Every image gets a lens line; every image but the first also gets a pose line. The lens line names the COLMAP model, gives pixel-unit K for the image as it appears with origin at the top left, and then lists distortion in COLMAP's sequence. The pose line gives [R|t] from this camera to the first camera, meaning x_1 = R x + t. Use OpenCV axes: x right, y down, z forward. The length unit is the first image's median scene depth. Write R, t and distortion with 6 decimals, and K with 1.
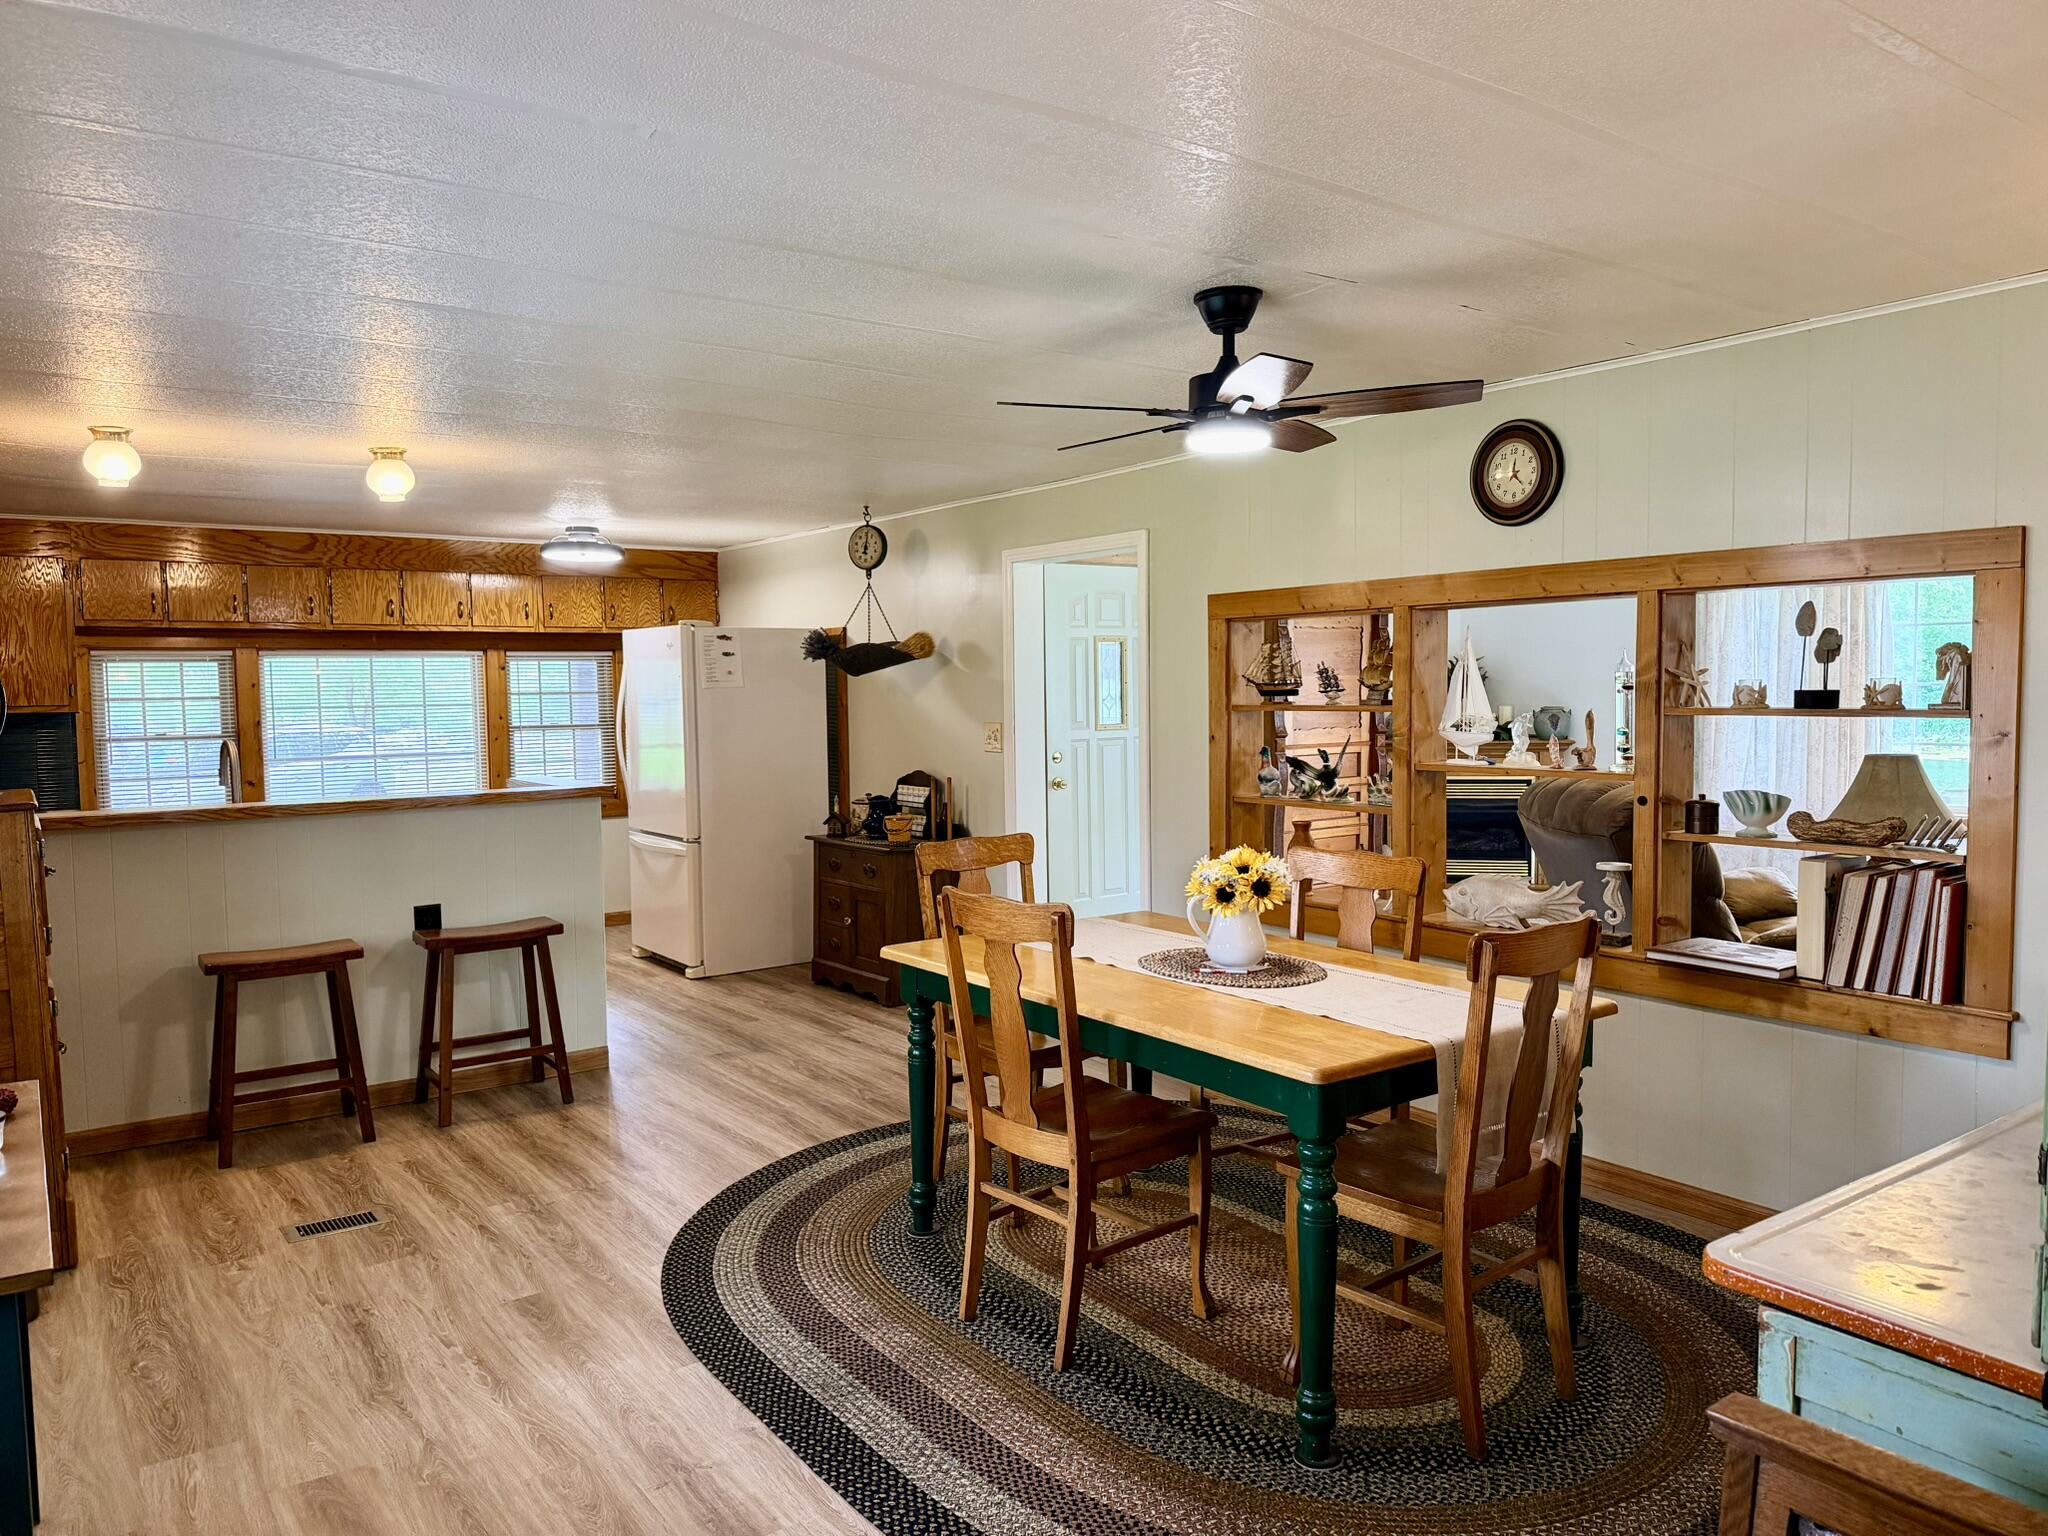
lens RADIAL K [[1442.5, 0, 1035.5], [0, 1442.5, 768.1], [0, 0, 1]] dist [0.090772, -0.106321]
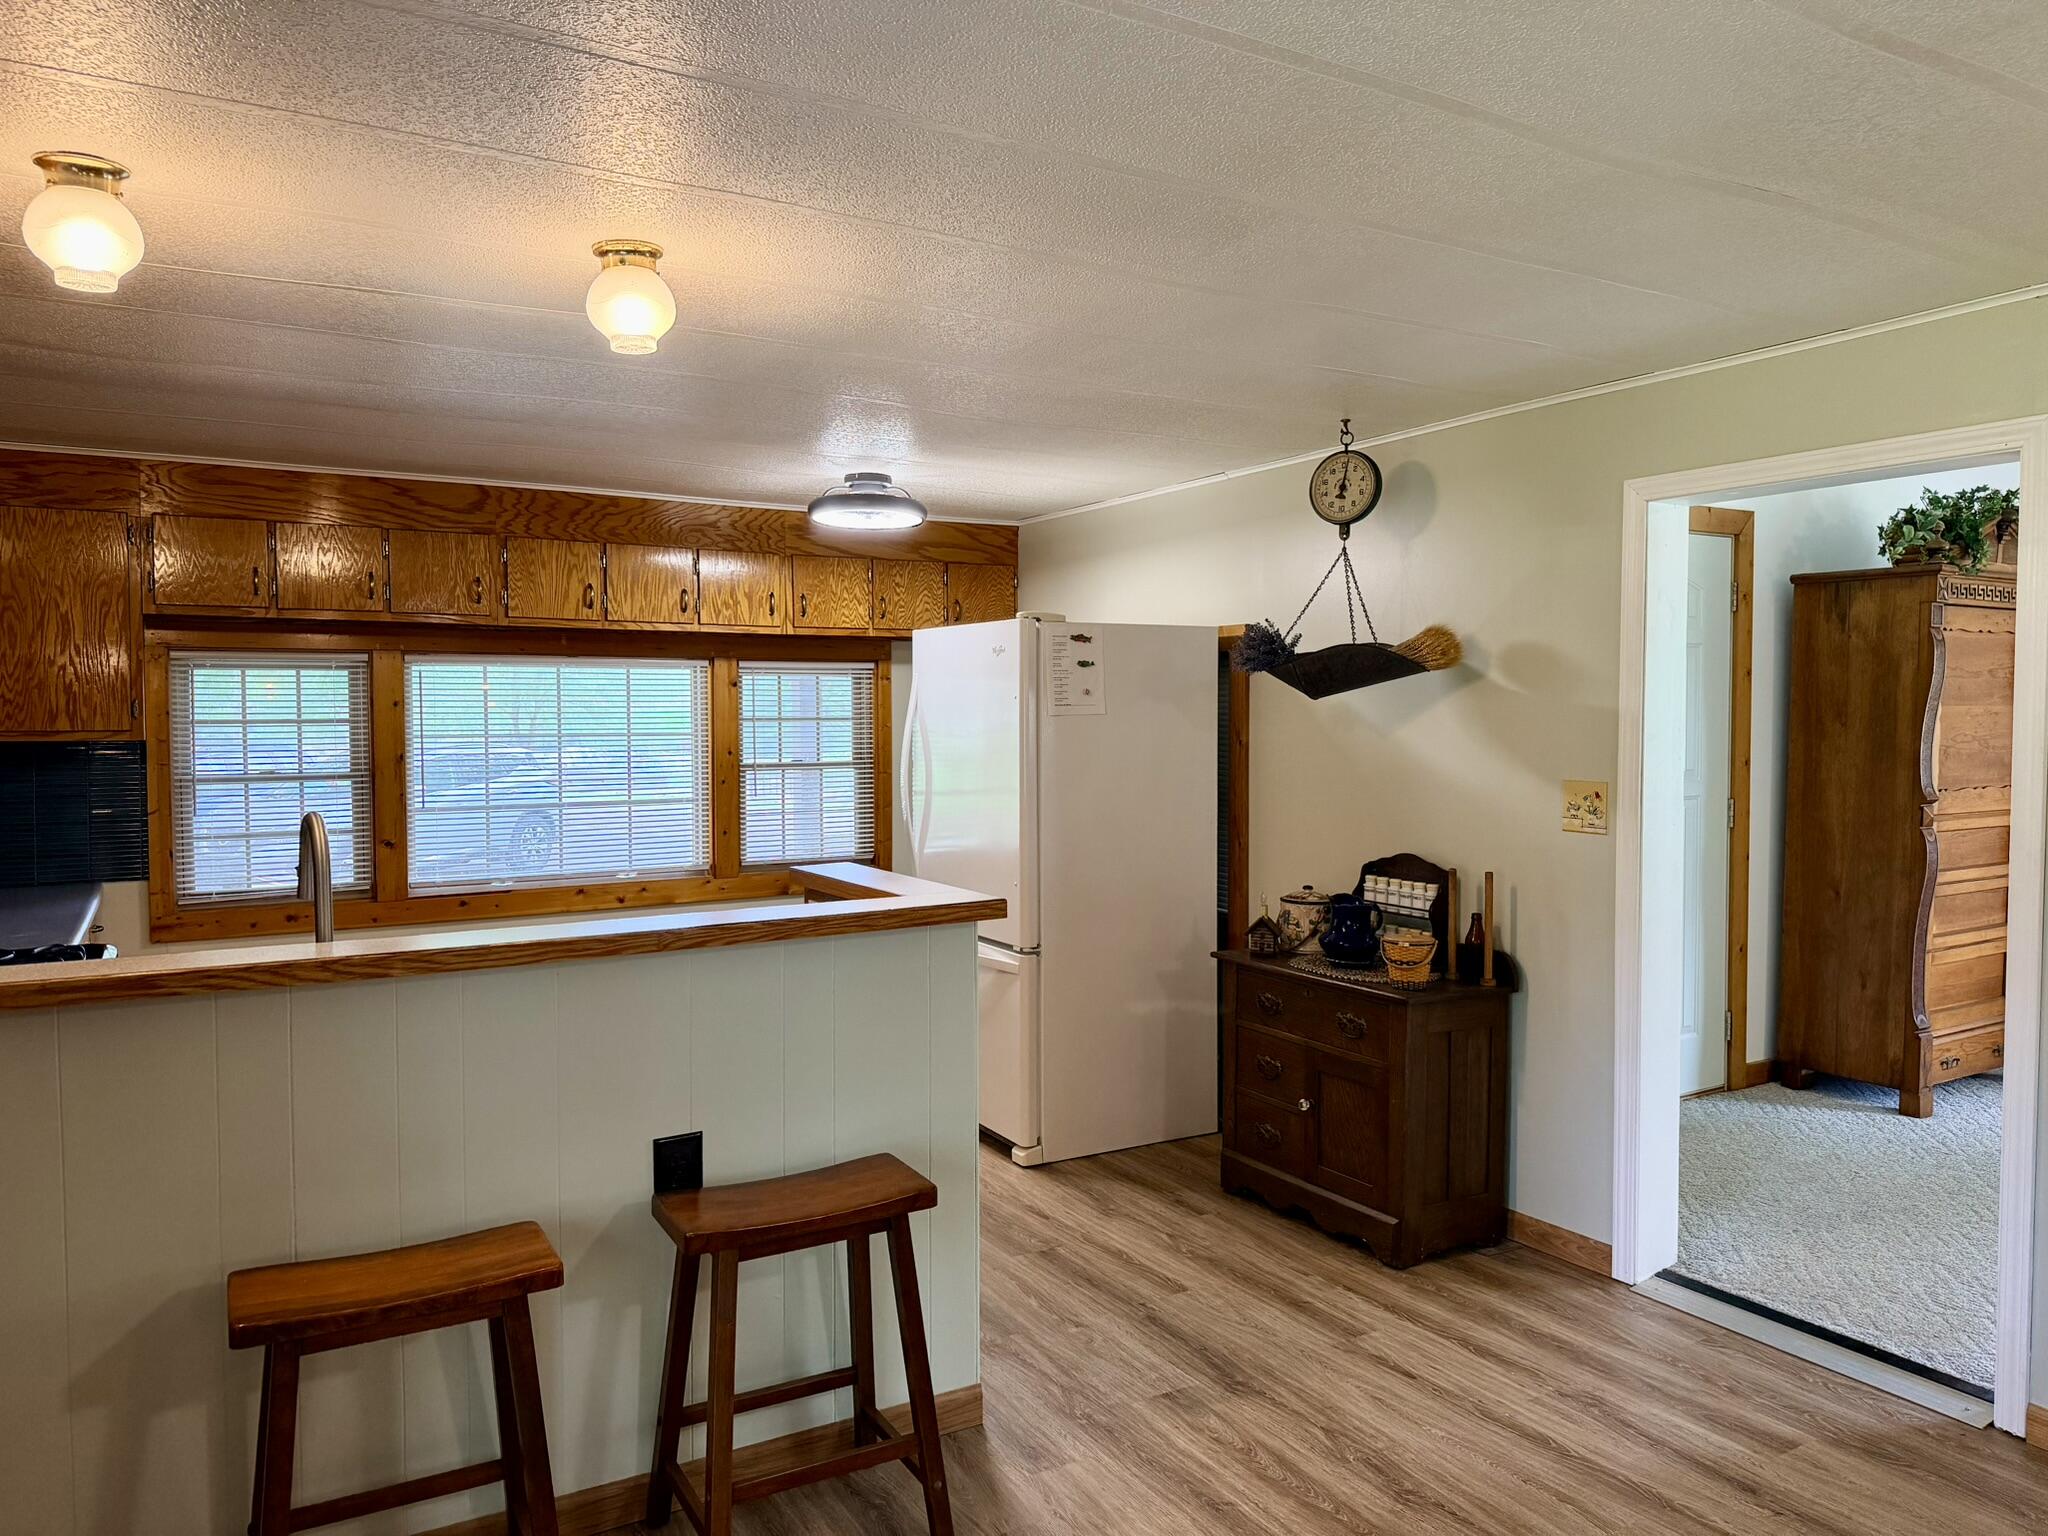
lens RADIAL K [[1442.5, 0, 1018.3], [0, 1442.5, 769.5], [0, 0, 1]] dist [0.090772, -0.106321]
pose [[0.994552, 0.016189, -0.102976, -0.182085], [-0.017843, 0.999726, -0.015166, -0.021928], [0.102702, 0.016921, 0.994568, 0.370002]]
